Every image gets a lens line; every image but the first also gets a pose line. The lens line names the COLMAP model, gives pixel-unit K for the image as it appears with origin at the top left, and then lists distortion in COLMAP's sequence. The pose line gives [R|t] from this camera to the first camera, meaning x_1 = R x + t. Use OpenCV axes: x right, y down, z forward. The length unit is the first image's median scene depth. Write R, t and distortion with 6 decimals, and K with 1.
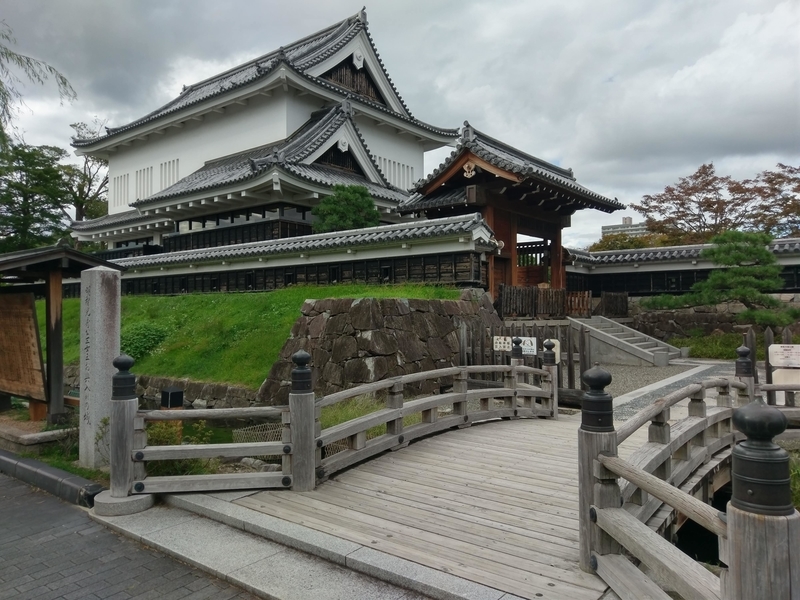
lens RADIAL K [[592.4, 0, 399.8], [0, 592.4, 303.3], [0, 0, 1]] dist [0.010268, -0.004129]
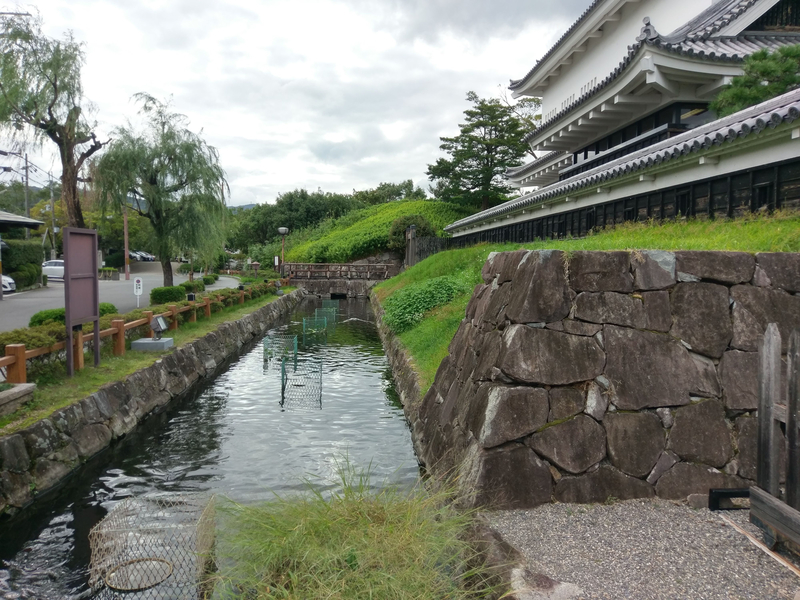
lens RADIAL K [[592.4, 0, 399.7], [0, 592.4, 293.7], [0, 0, 1]] dist [0.010268, -0.004129]
pose [[0.665611, 0.056524, -0.744156, 0.110255], [-0.000394, 0.997154, 0.075388, -0.005180], [0.746299, -0.049885, 0.663739, 0.322553]]
